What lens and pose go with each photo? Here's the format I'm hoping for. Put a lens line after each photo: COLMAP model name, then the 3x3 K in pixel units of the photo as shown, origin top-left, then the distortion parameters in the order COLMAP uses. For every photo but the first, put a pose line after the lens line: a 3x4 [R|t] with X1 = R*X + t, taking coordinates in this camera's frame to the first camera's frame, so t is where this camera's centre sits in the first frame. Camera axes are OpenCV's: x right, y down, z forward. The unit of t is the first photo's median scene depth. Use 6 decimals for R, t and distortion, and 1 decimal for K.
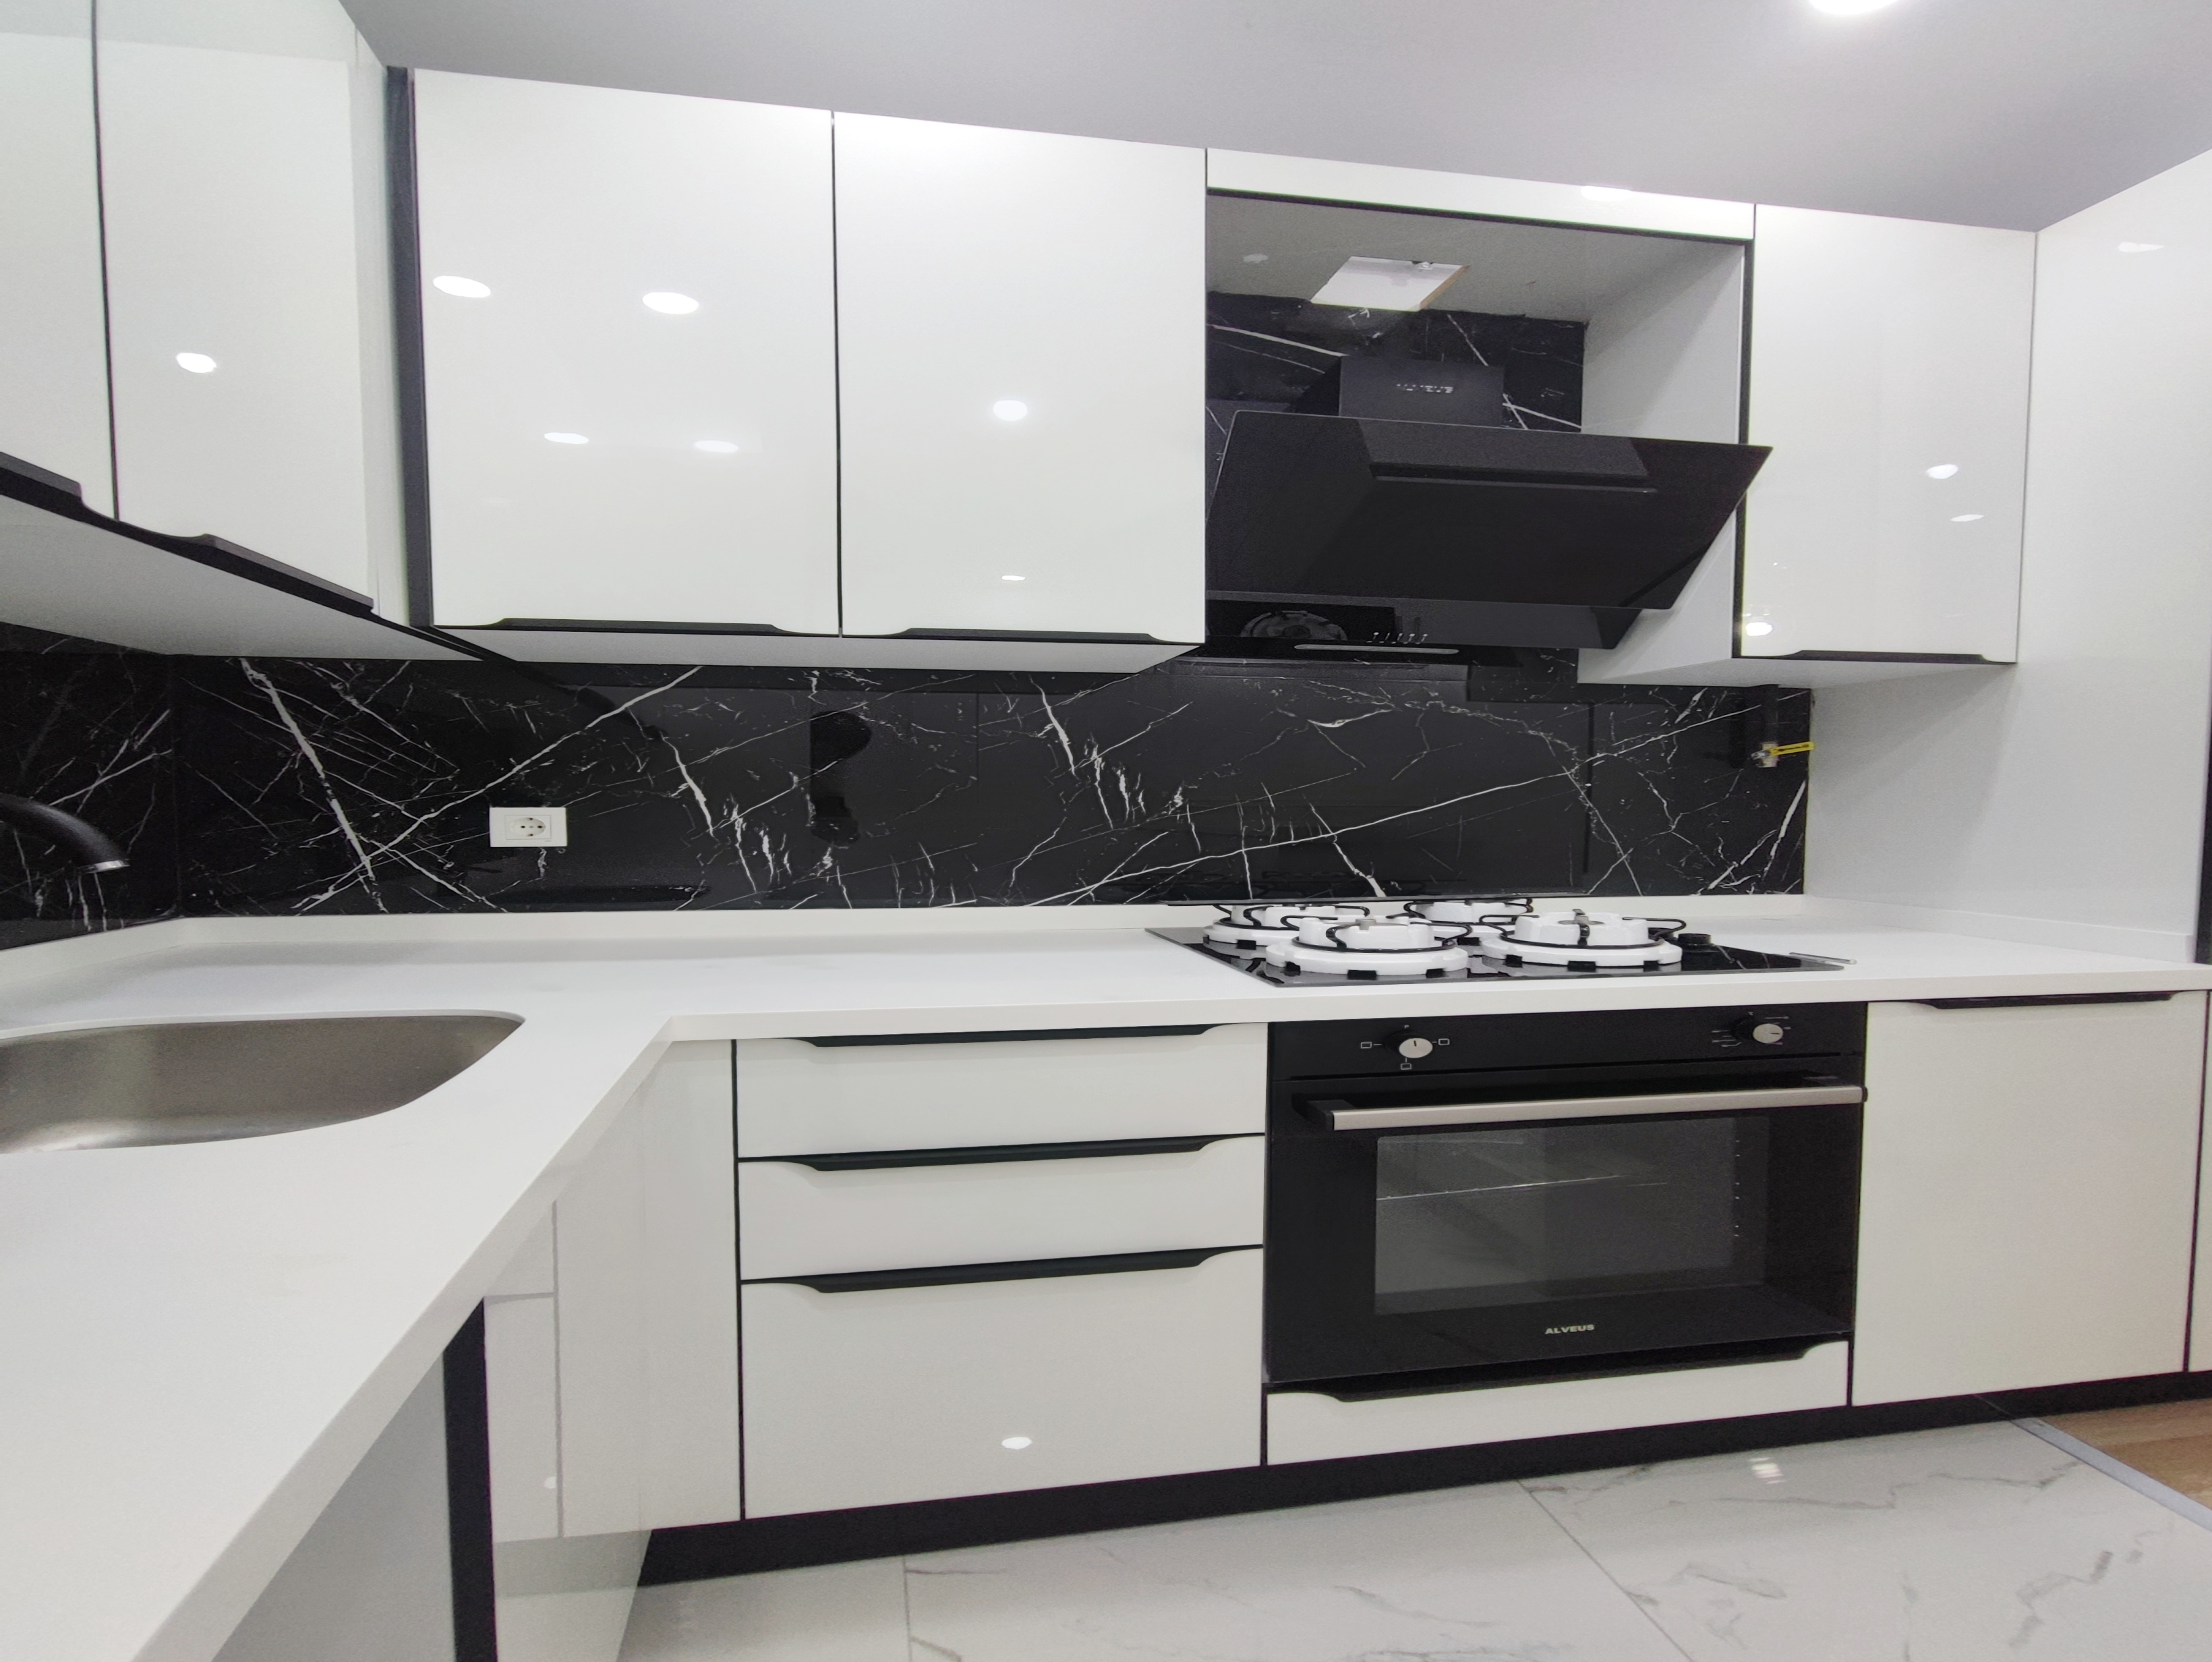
lens RADIAL K [[1328.8, 0, 1113.6], [0, 1328.8, 899.7], [0, 0, 1]] dist [-0.020182, 0.001046]
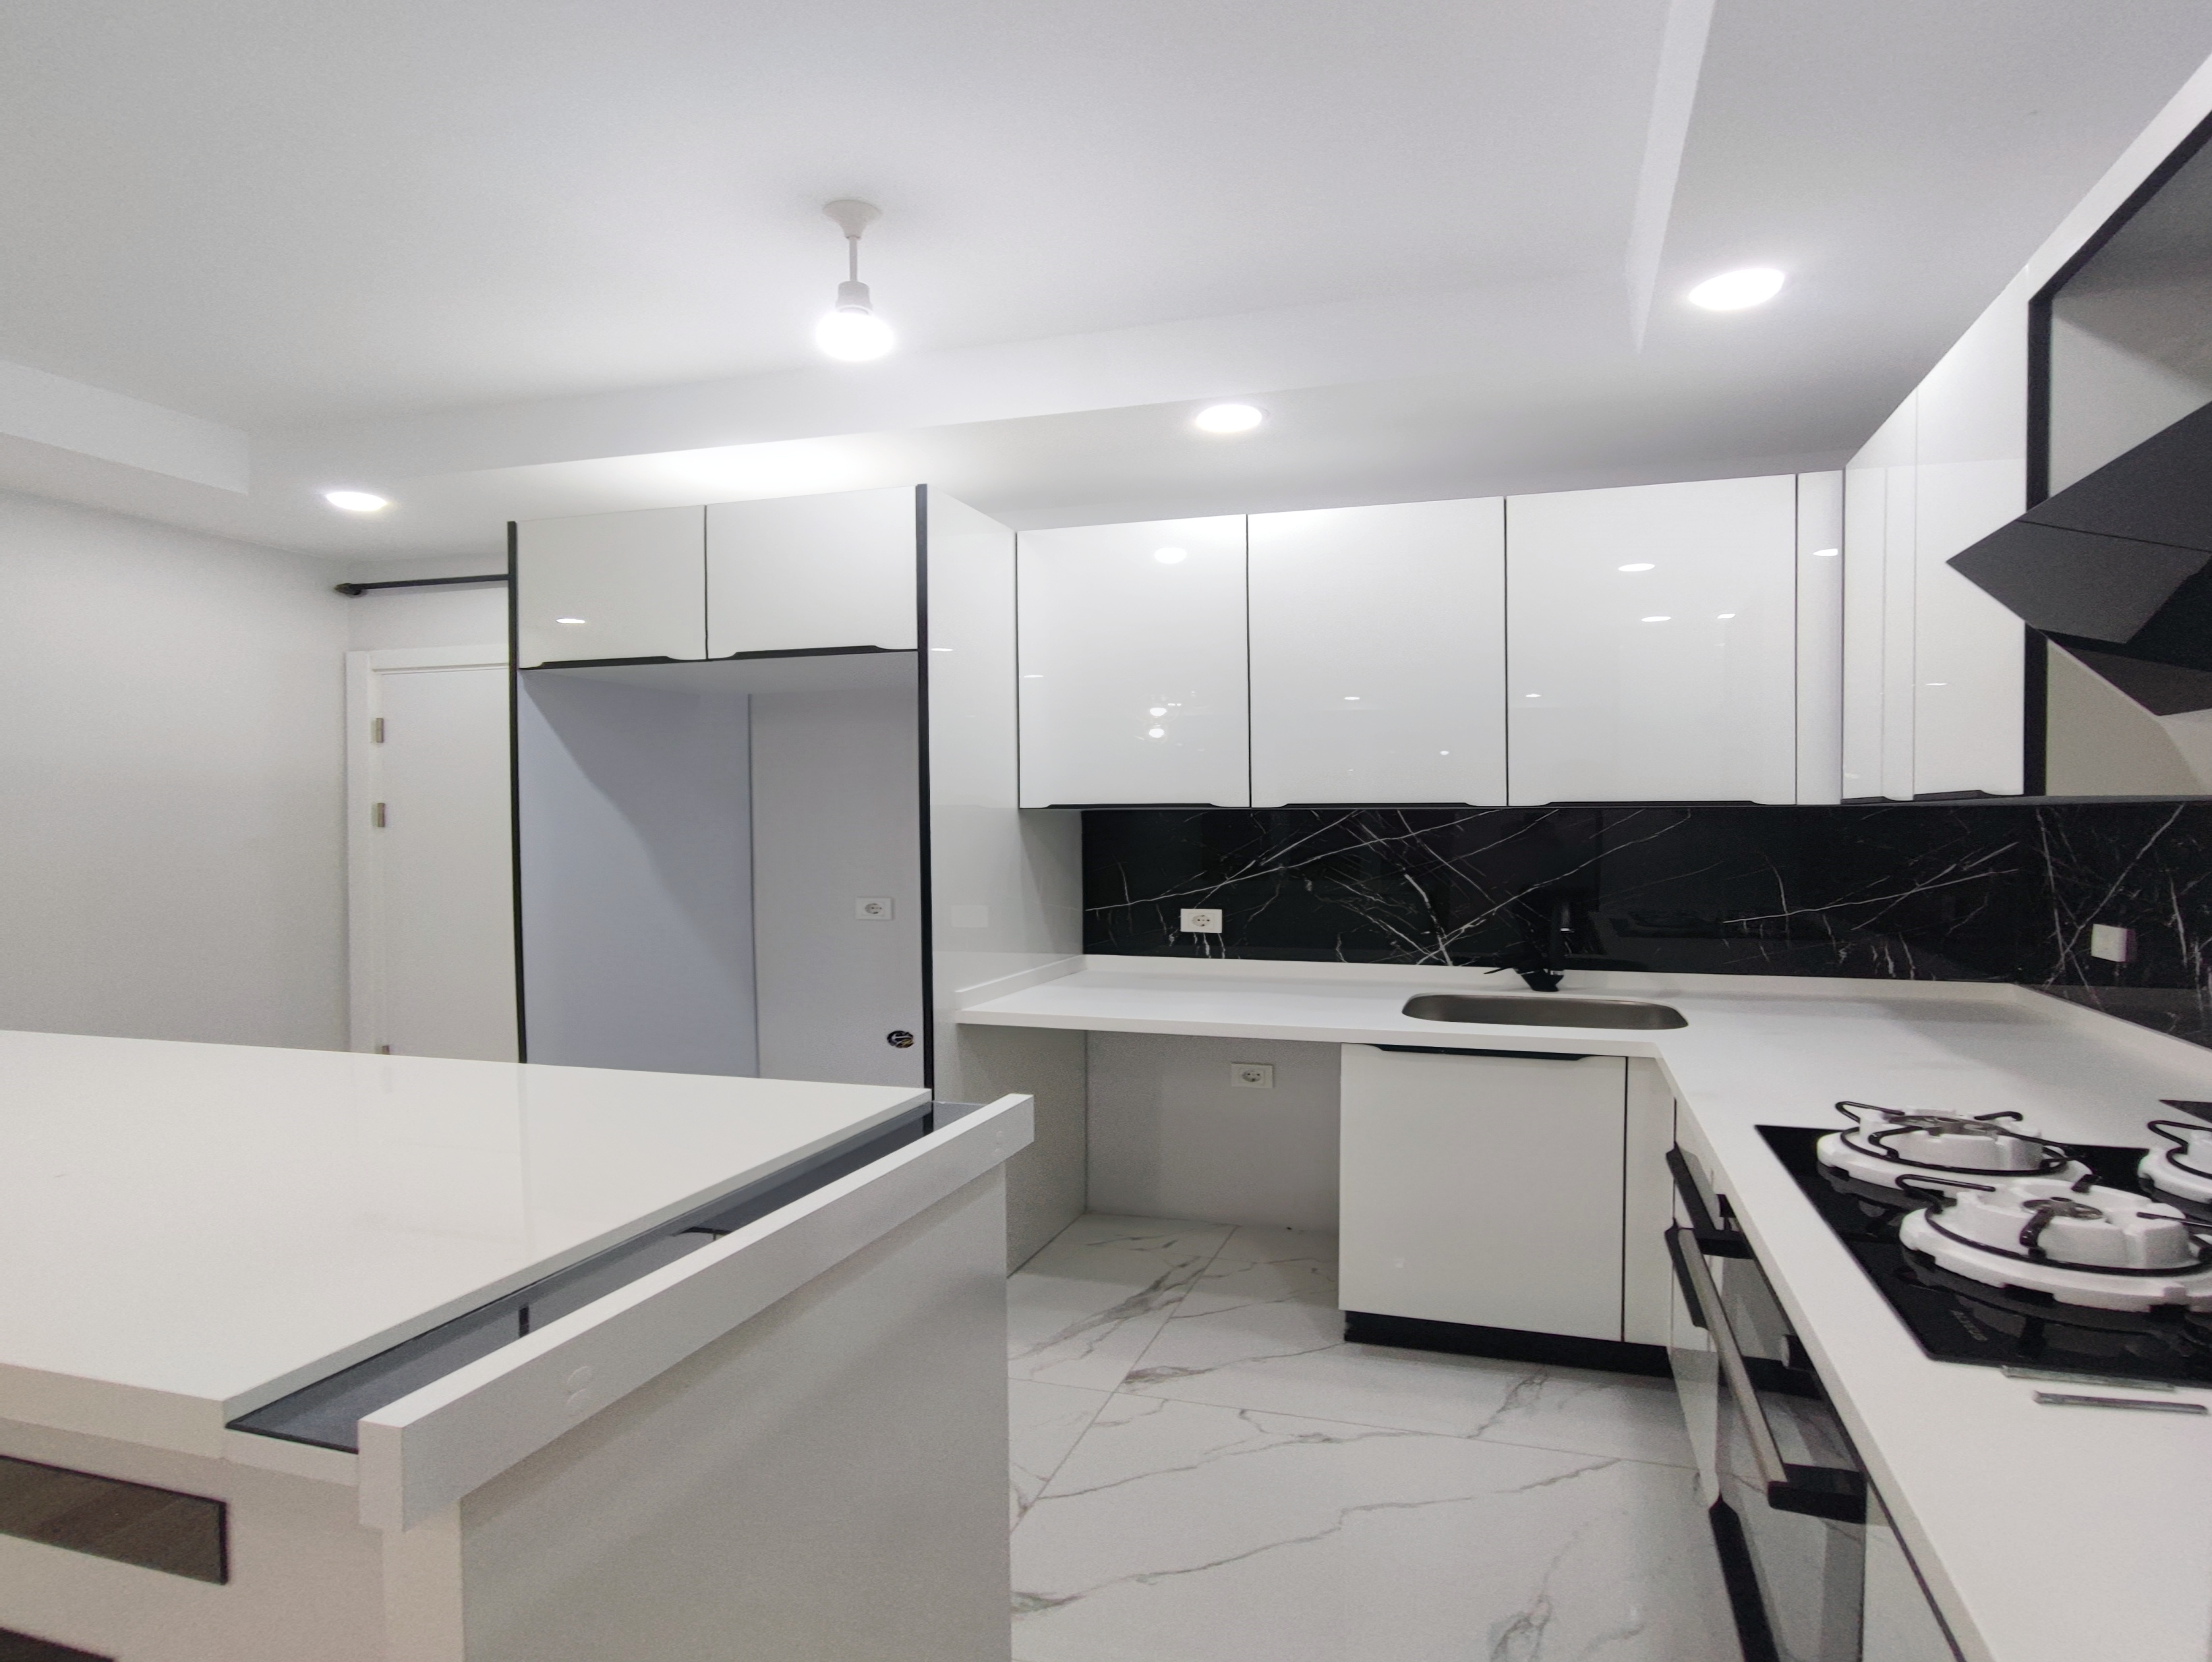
lens RADIAL K [[1309.4, 0, 1119.2], [0, 1309.4, 774.5], [0, 0, 1]] dist [-0.011963, 0.001790]
pose [[-0.487273, -0.030559, -0.872715, 1.029504], [-0.067813, 0.997694, 0.002927, -0.150384], [0.870613, 0.060608, -0.488222, 0.800465]]
